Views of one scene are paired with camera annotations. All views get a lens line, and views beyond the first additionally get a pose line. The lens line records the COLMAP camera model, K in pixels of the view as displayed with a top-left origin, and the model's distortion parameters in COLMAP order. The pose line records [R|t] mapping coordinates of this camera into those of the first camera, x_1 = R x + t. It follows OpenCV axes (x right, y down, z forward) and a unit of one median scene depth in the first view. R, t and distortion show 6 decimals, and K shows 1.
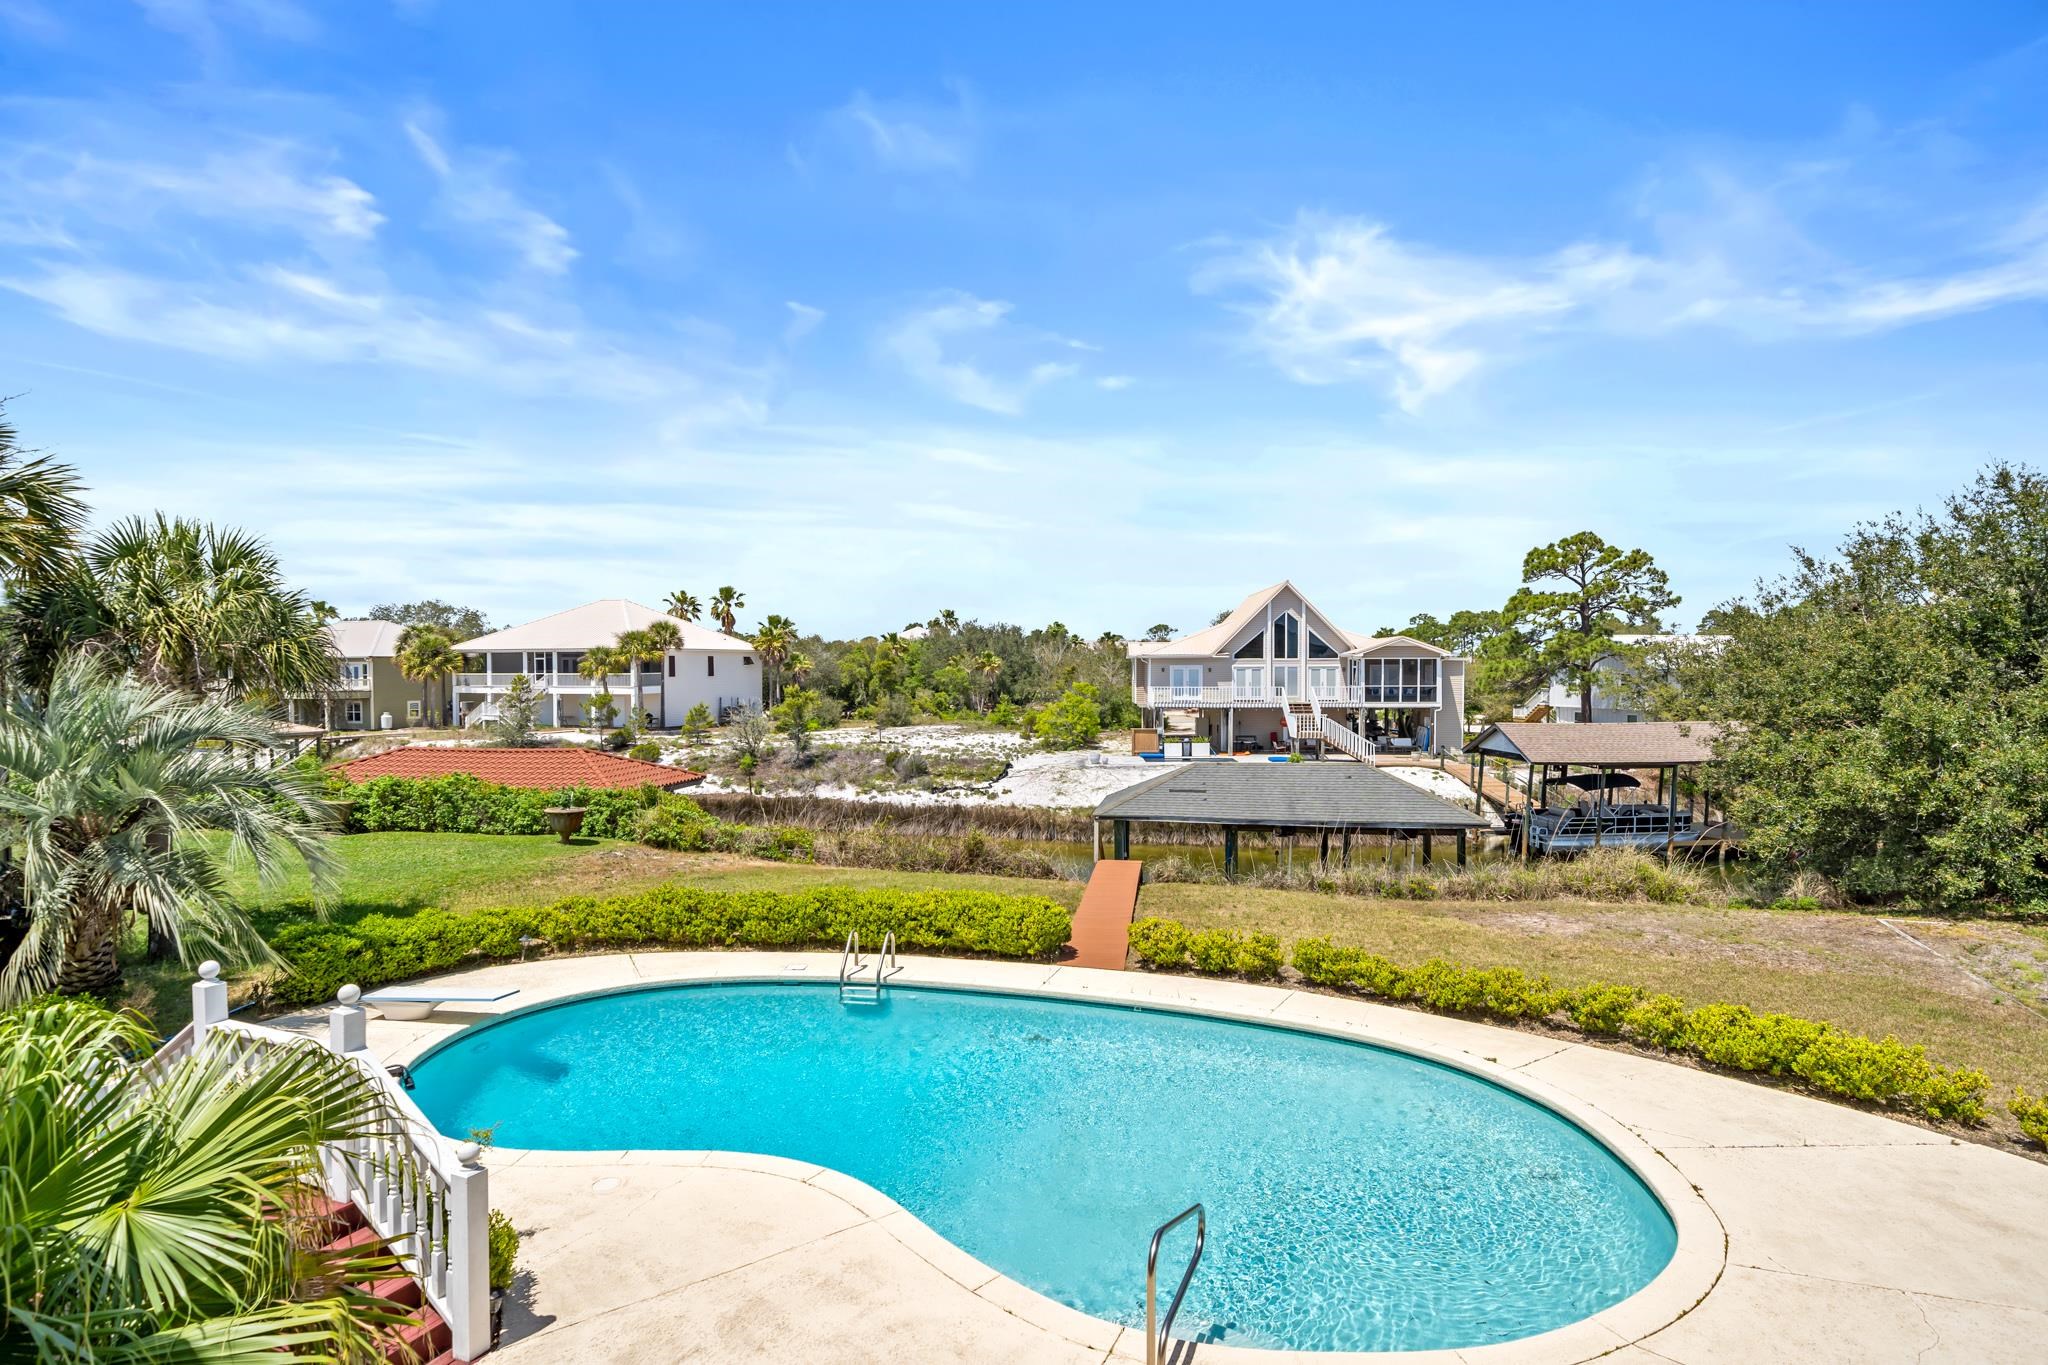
lens RADIAL K [[1100.5, 0, 1022.4], [0, 1100.5, 701.2], [0, 0, 1]] dist [-0.001831, 0.003383]
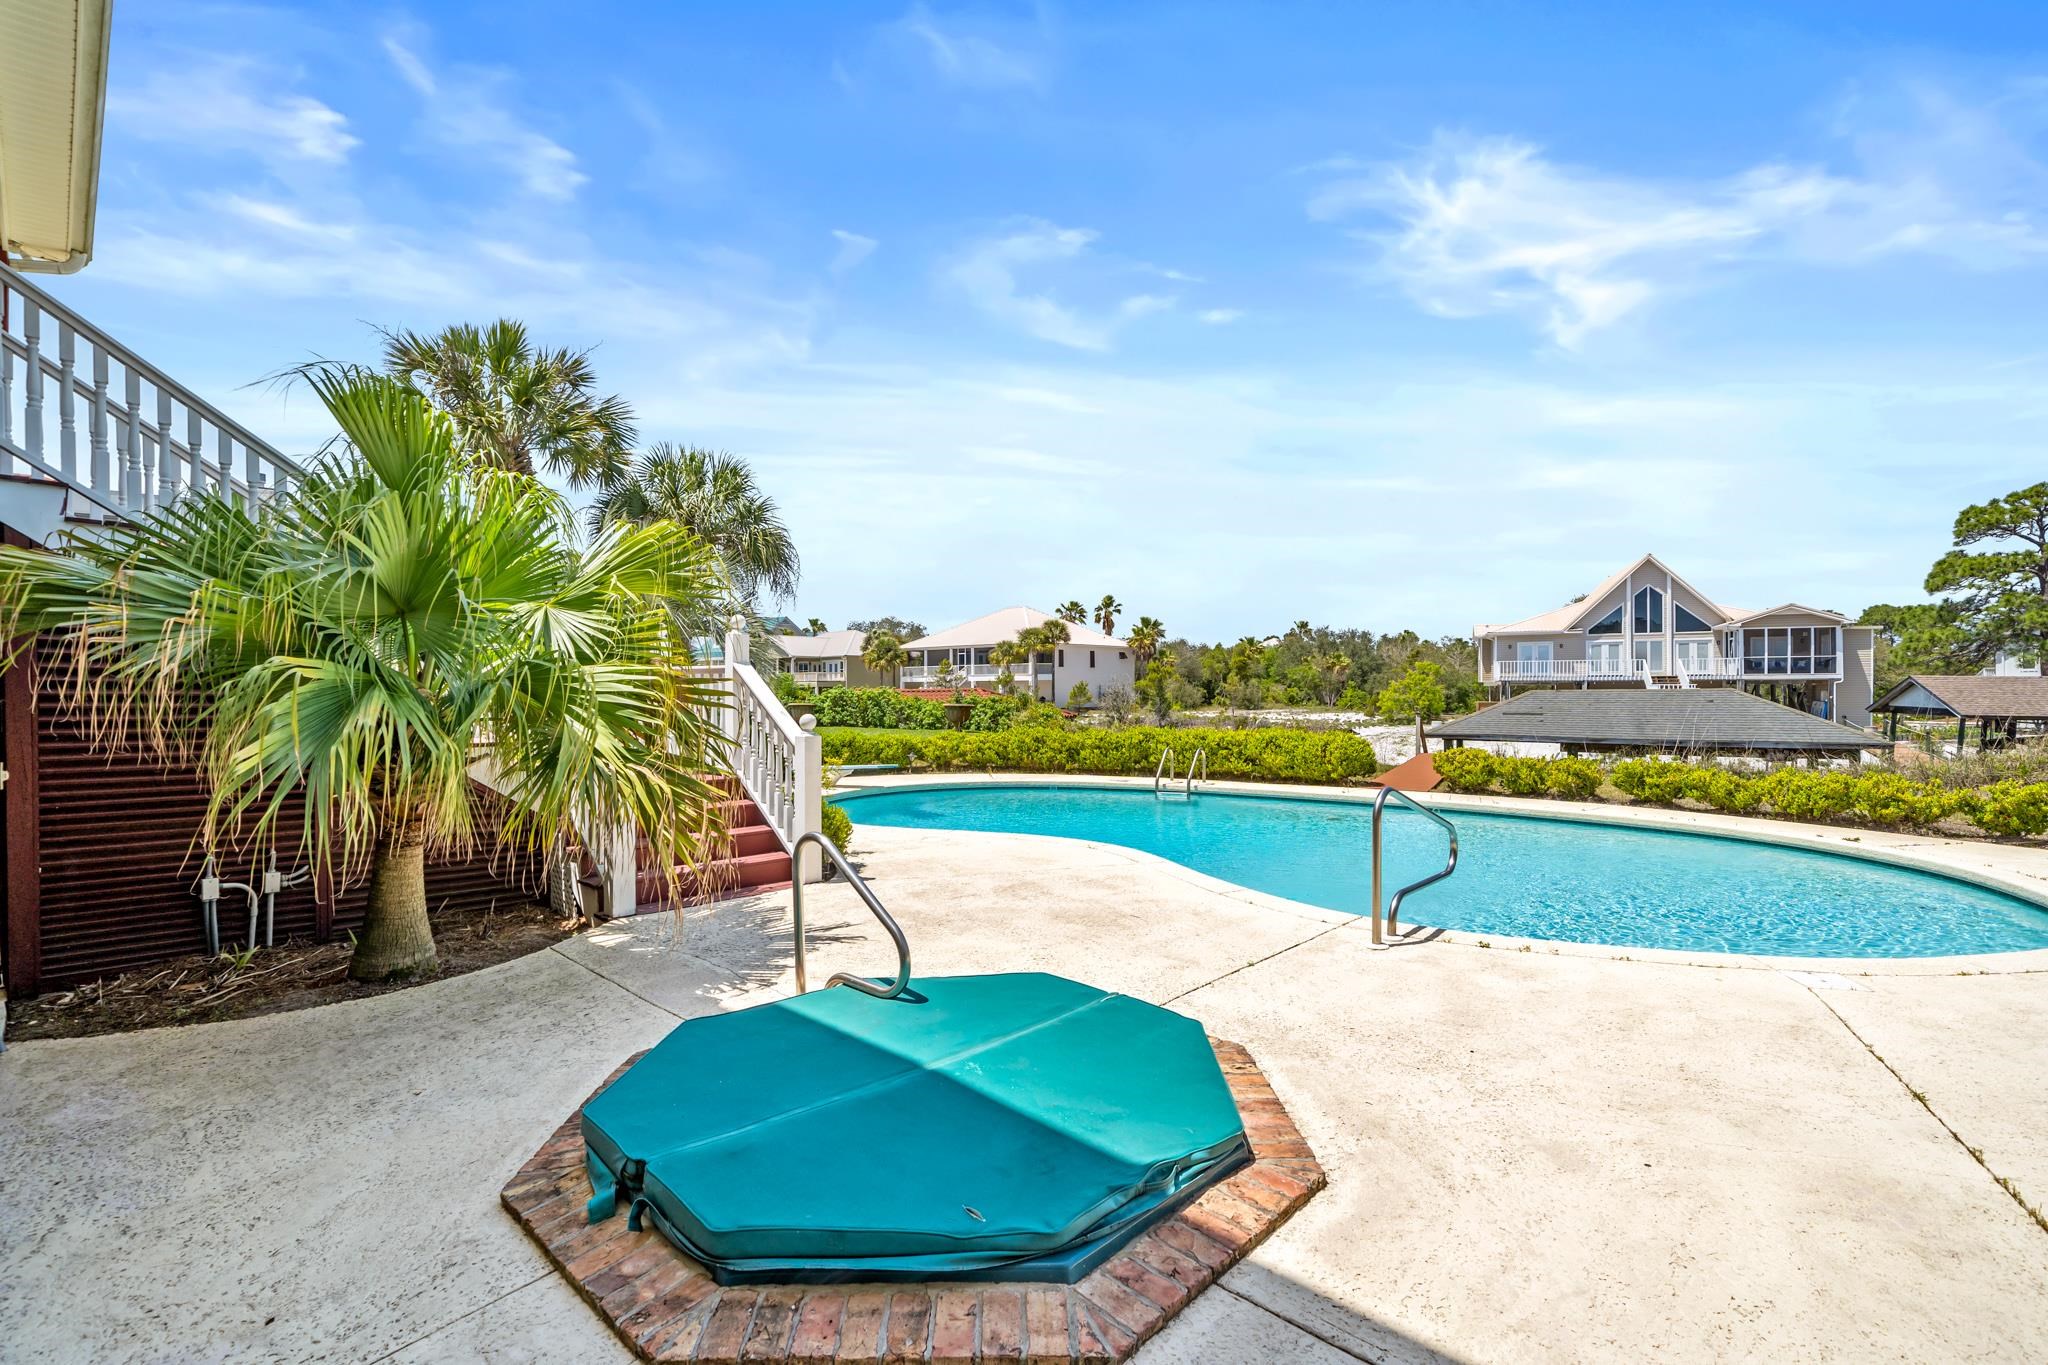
lens RADIAL K [[950.1, 0, 1029.1], [0, 950.1, 694.1], [0, 0, 1]] dist [0.003624, -0.000164]
pose [[0.938830, 0.000001, -0.344381, 0.011726], [-0.008742, 0.999678, -0.023830, 0.042772], [0.344270, 0.025383, 0.938528, 0.006926]]
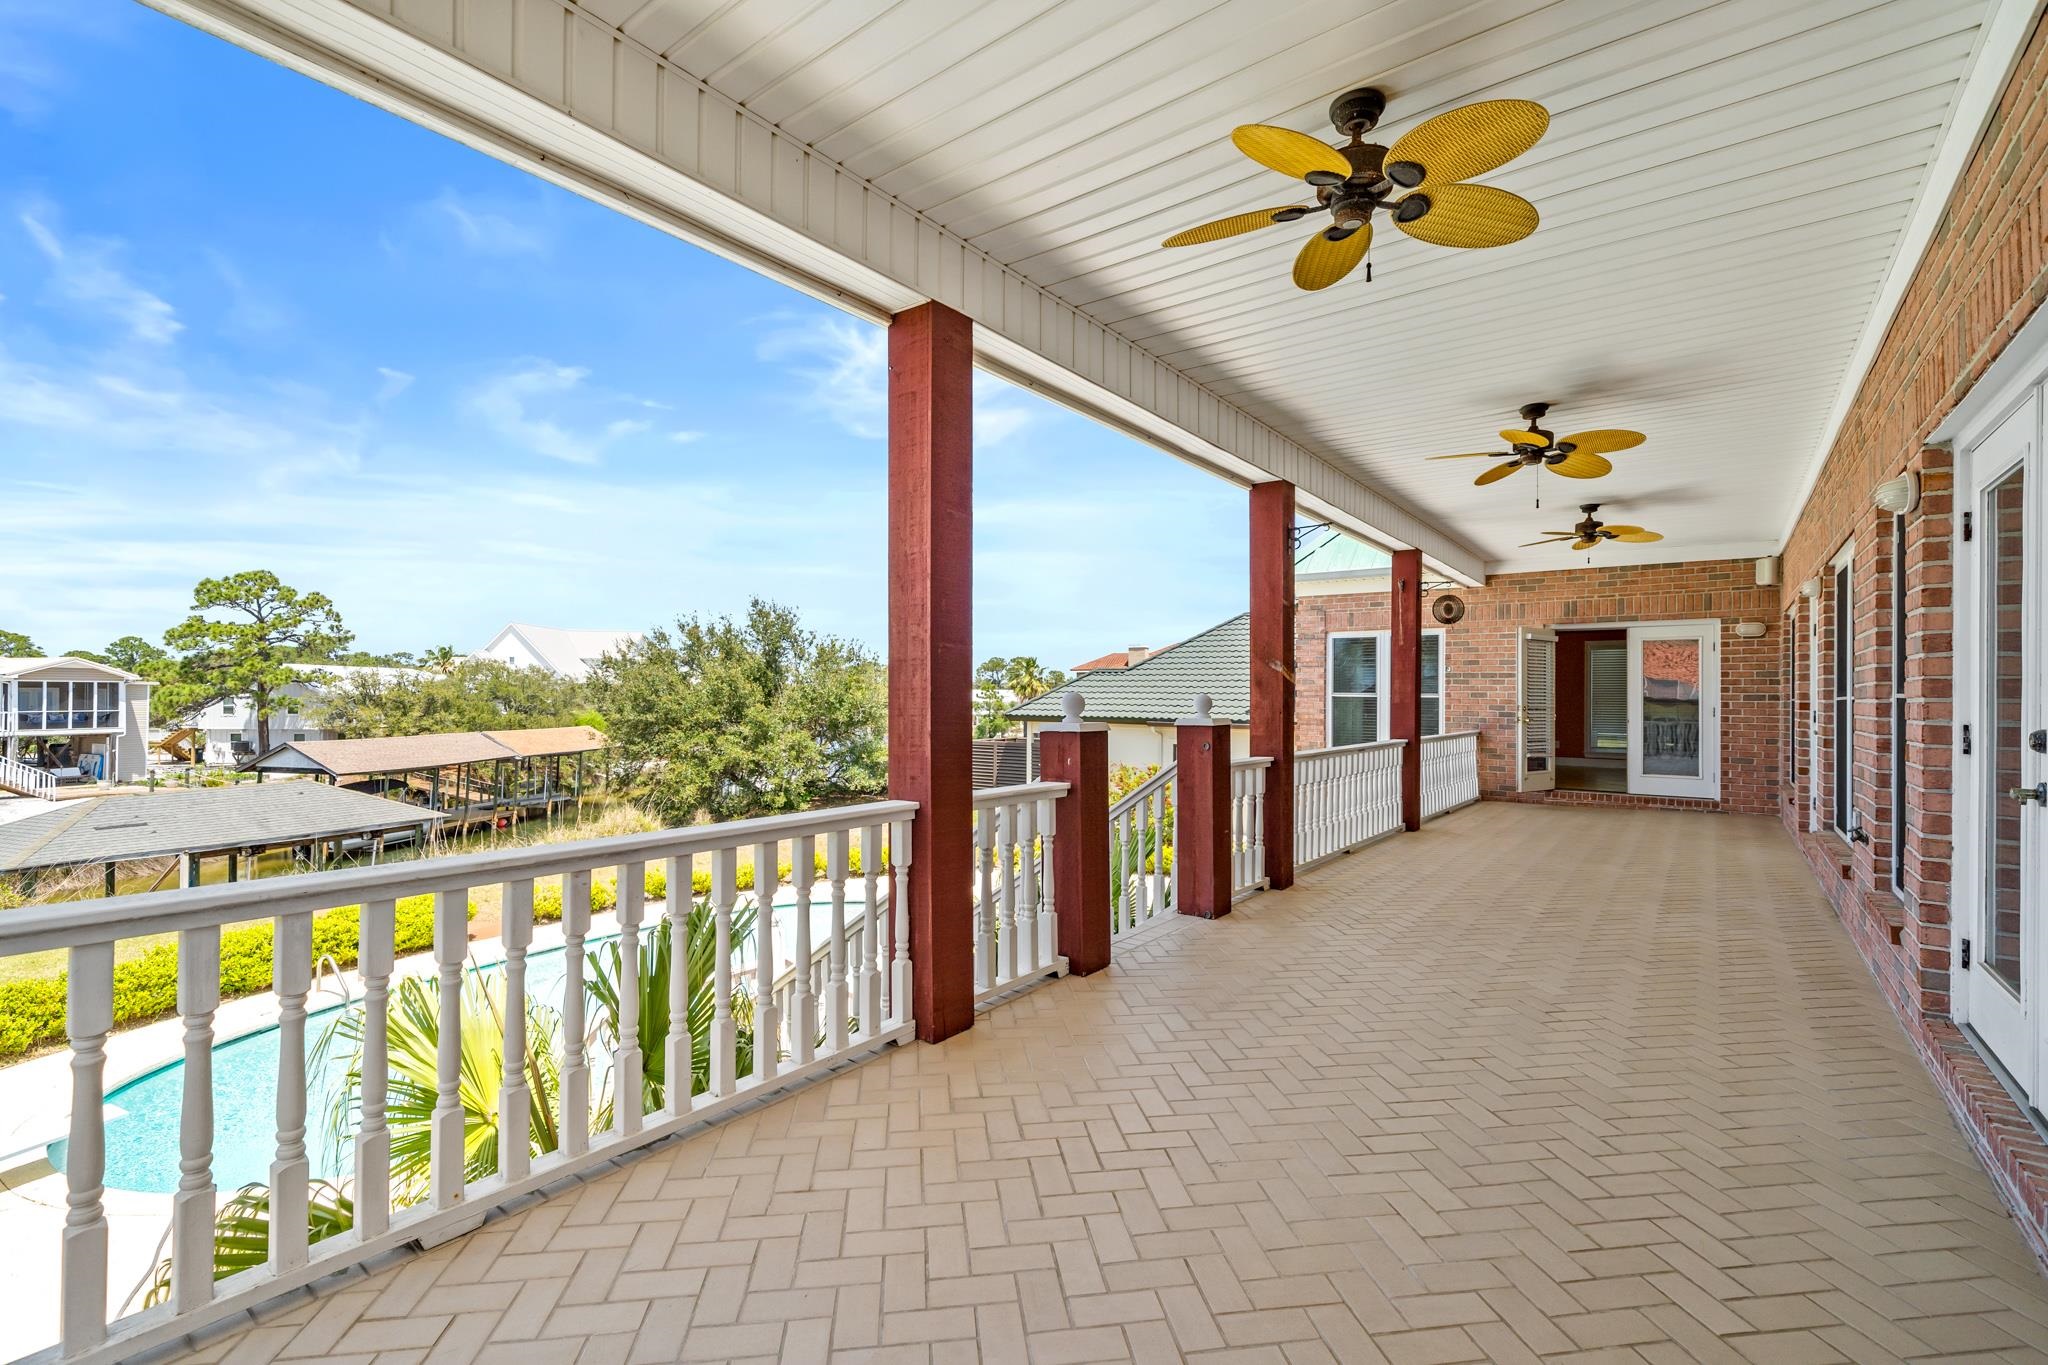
lens RADIAL K [[880.9, 0, 1028.3], [0, 880.9, 691.2], [0, 0, 1]] dist [0.004228, -0.001935]
pose [[0.228430, 0.009560, 0.973513, -0.189584], [0.022468, 0.999634, -0.015088, -0.000960], [-0.973301, 0.025319, 0.228132, 0.047420]]
